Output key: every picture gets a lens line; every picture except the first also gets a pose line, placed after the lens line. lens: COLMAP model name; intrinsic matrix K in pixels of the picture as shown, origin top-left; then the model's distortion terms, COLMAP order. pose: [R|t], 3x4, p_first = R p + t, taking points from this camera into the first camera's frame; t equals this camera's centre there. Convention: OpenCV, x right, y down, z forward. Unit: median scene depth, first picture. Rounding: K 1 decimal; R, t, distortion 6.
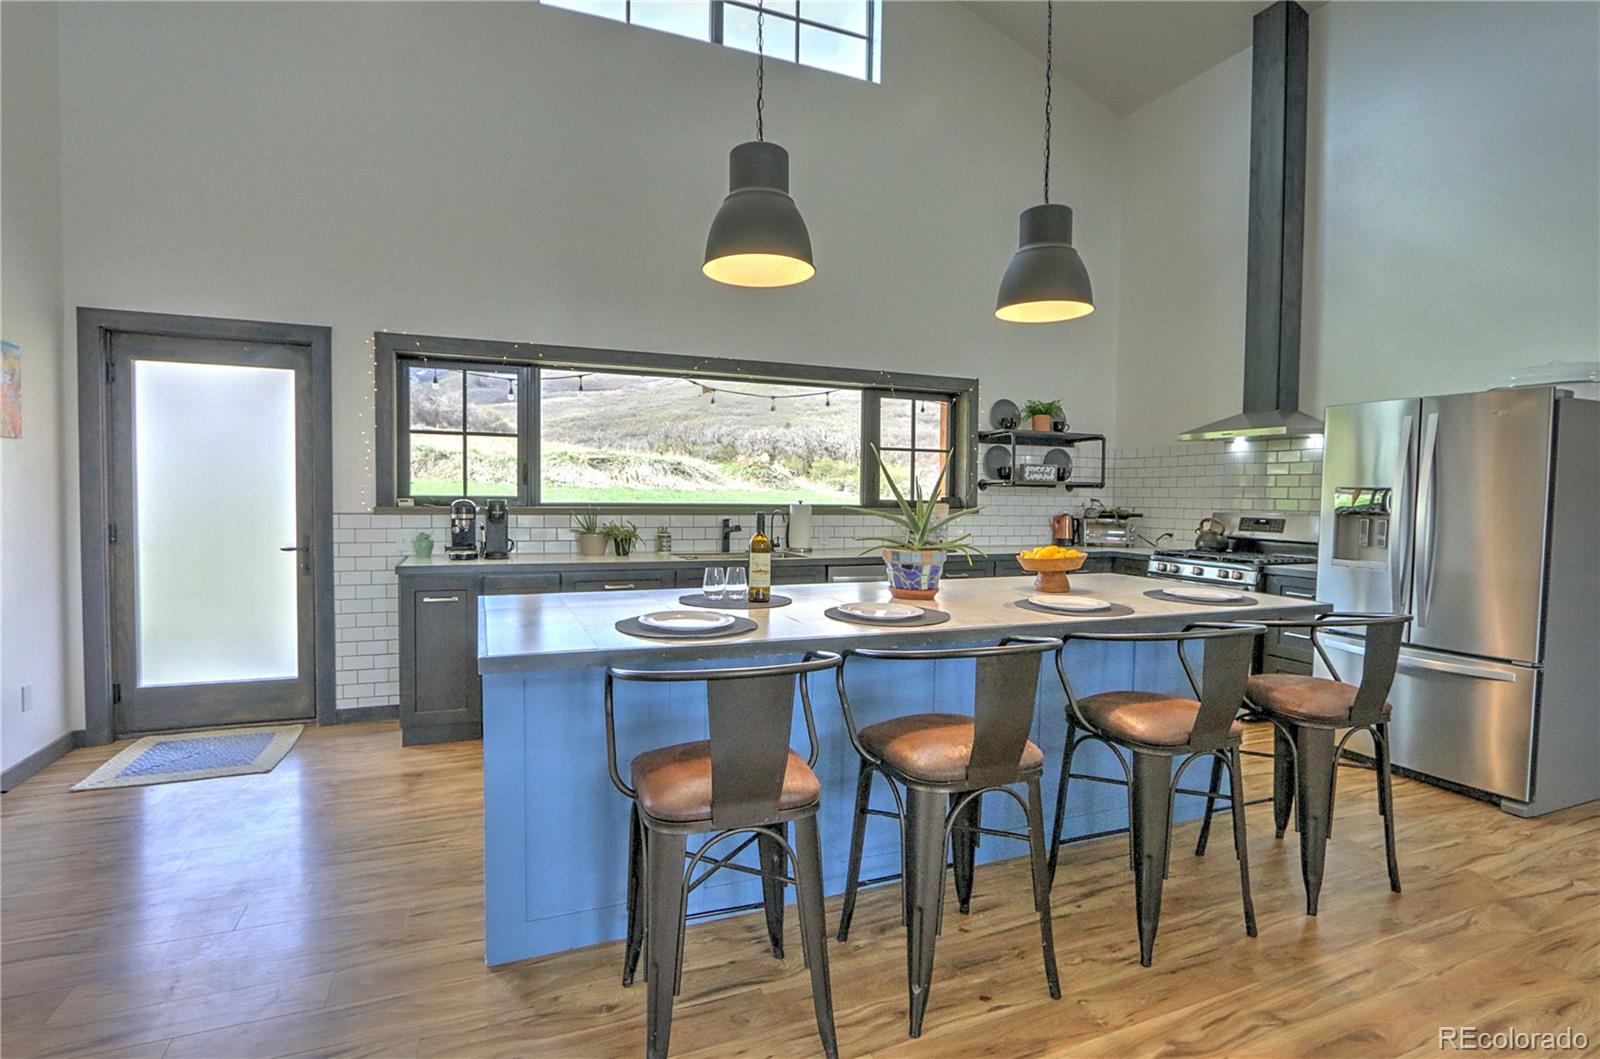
lens RADIAL K [[757.8, 0, 752.0], [0, 757.8, 527.9], [0, 0, 1]] dist [-0.013144, -0.002500]
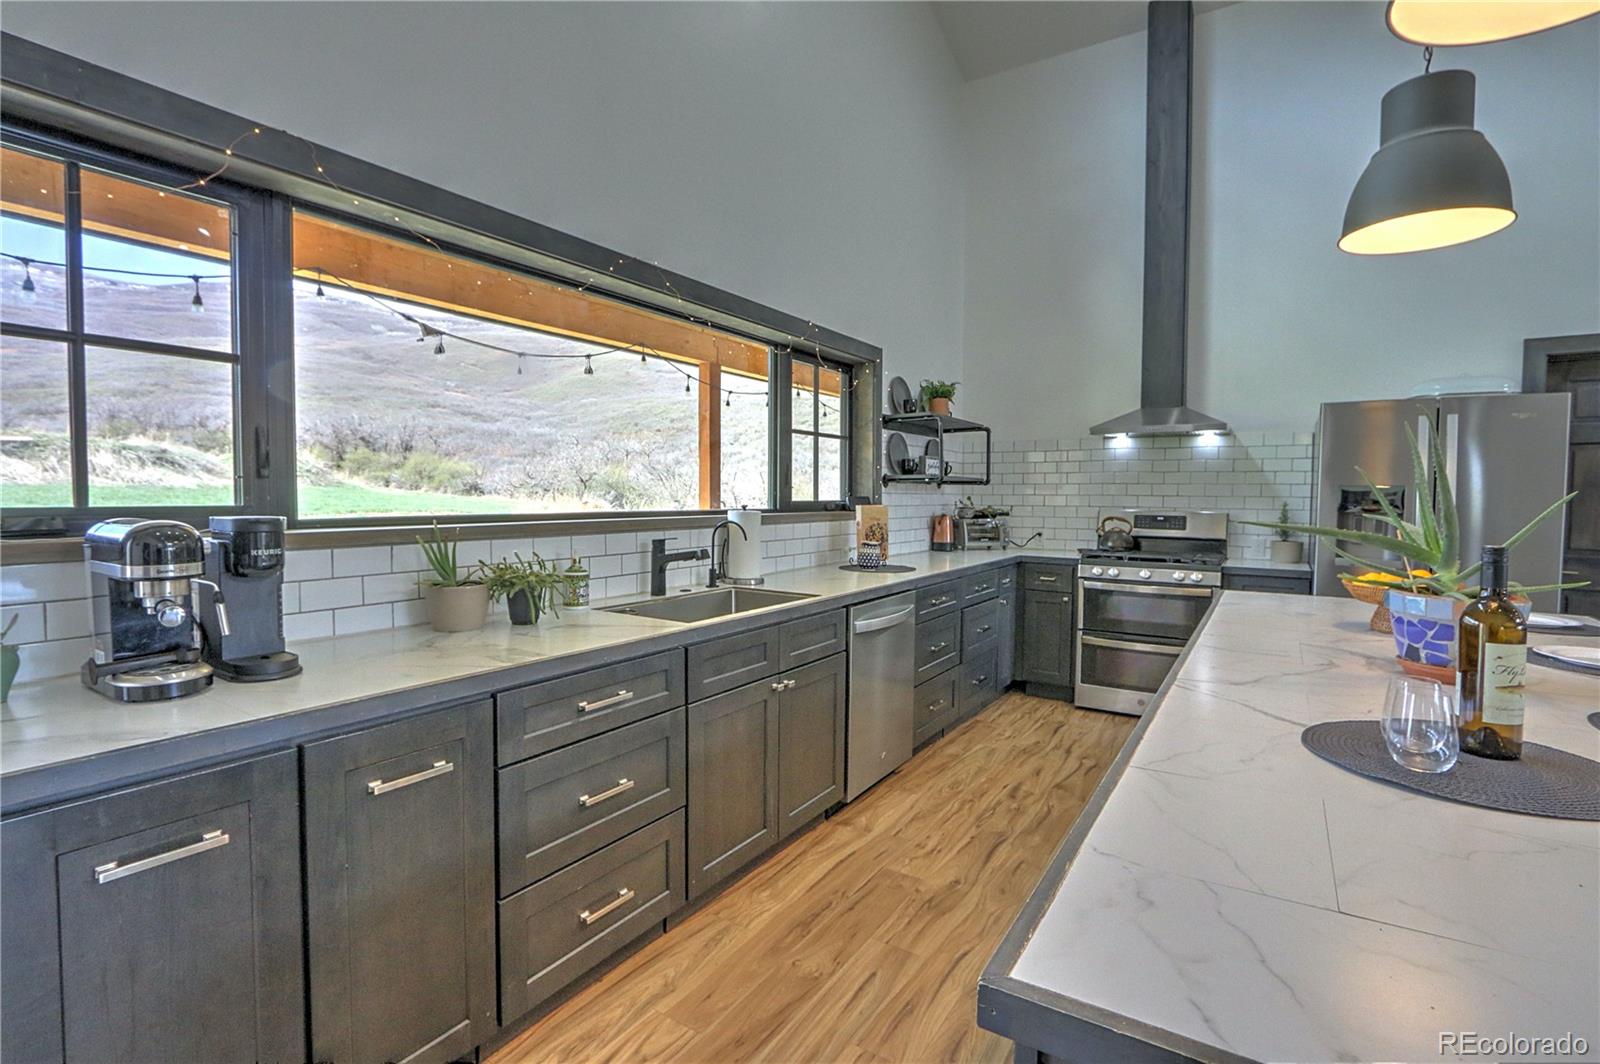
lens RADIAL K [[757.8, 0, 789.6], [0, 757.8, 527.2], [0, 0, 1]] dist [-0.013144, -0.002500]
pose [[0.814820, -0.032352, 0.578810, -0.249017], [0.029559, 0.999461, 0.014252, -0.022285], [-0.578960, 0.005497, 0.815338, 0.404648]]
